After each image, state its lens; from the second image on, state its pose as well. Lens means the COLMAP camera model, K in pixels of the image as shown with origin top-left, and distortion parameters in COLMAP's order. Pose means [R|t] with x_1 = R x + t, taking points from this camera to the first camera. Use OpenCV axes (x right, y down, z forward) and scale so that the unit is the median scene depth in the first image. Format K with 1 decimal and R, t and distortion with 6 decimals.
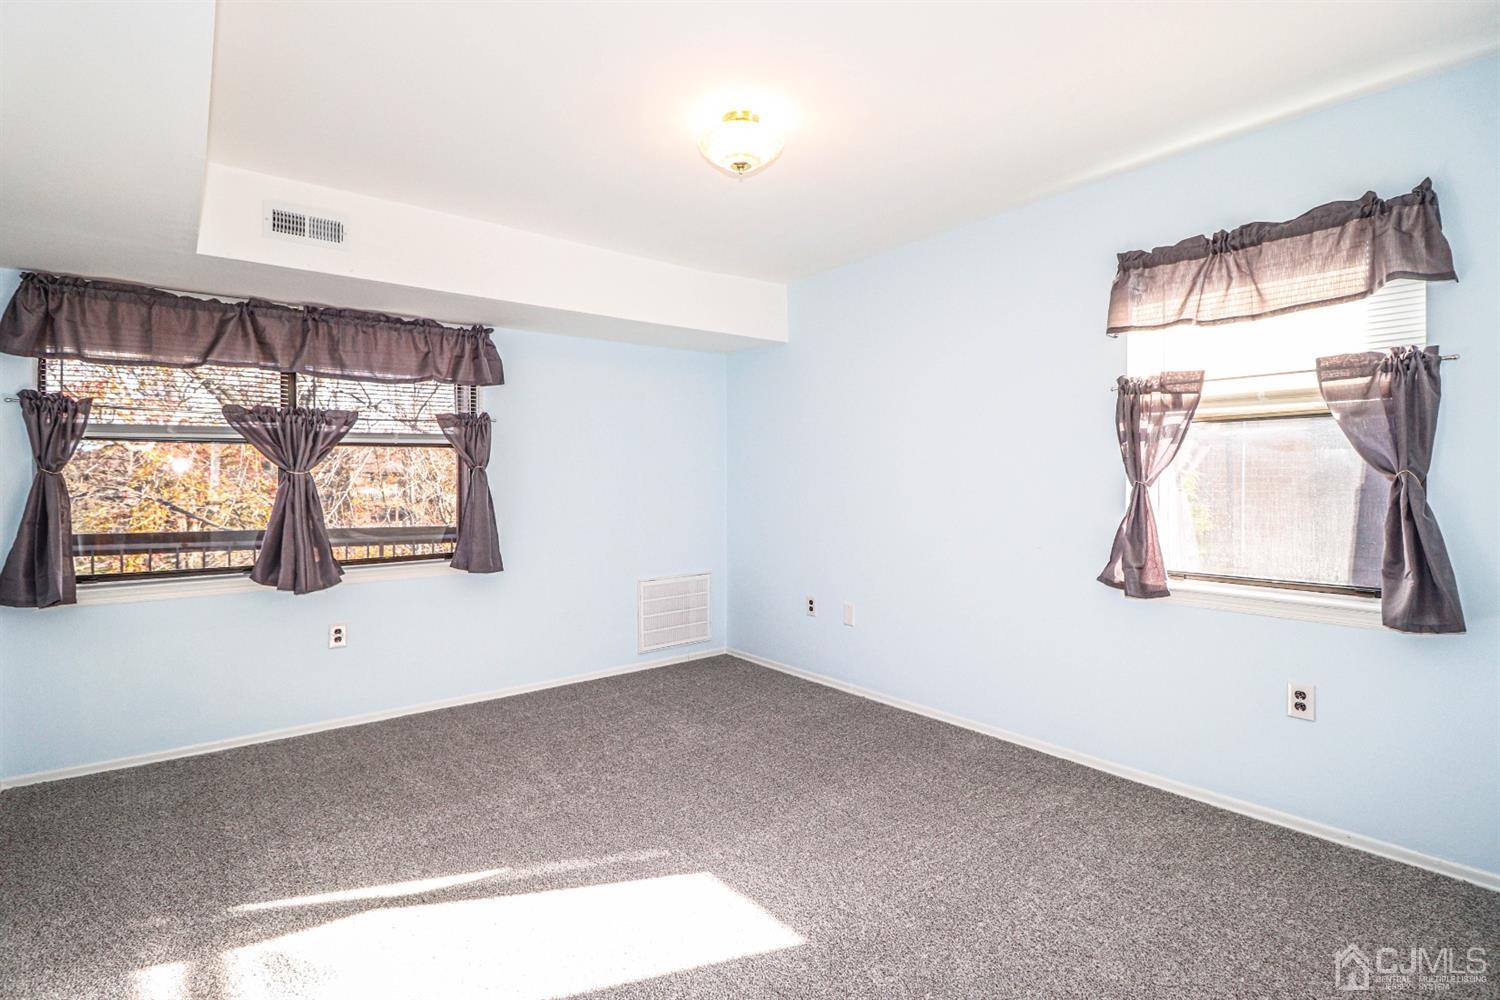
lens RADIAL K [[709.2, 0, 746.5], [0, 709.2, 493.6], [0, 0, 1]] dist [-0.001513, -0.011215]
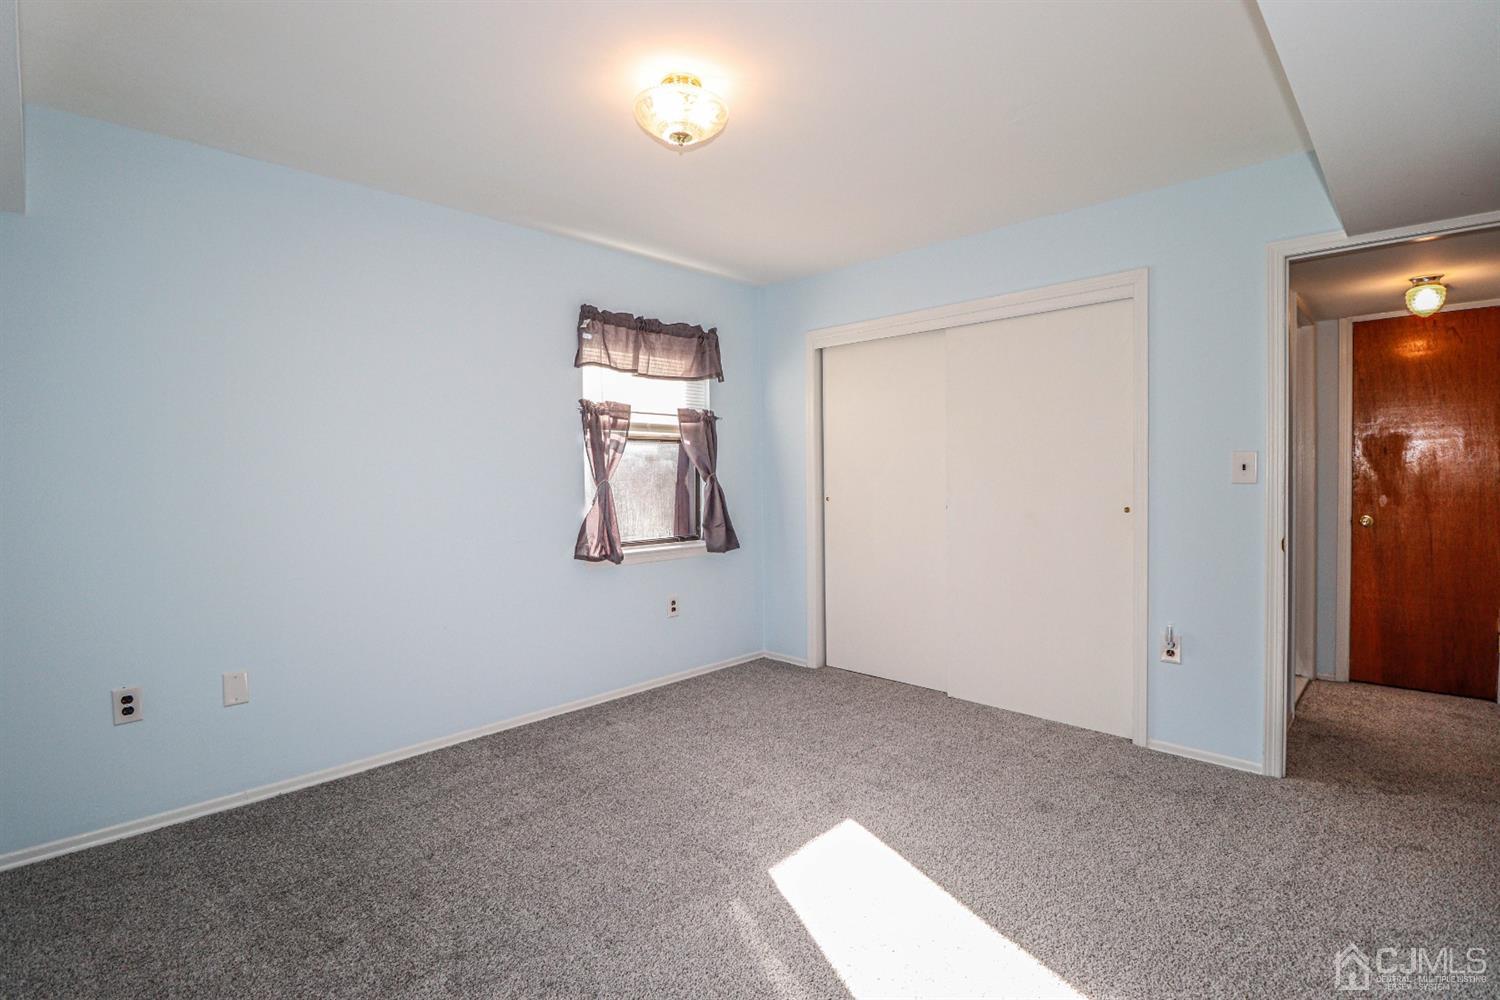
lens RADIAL K [[709.2, 0, 746.7], [0, 709.2, 491.1], [0, 0, 1]] dist [-0.001513, -0.011215]
pose [[-0.130443, -0.029708, 0.991011, -0.872718], [0.019223, 0.999287, 0.032486, -0.036788], [-0.991269, 0.023288, -0.129779, 0.958884]]
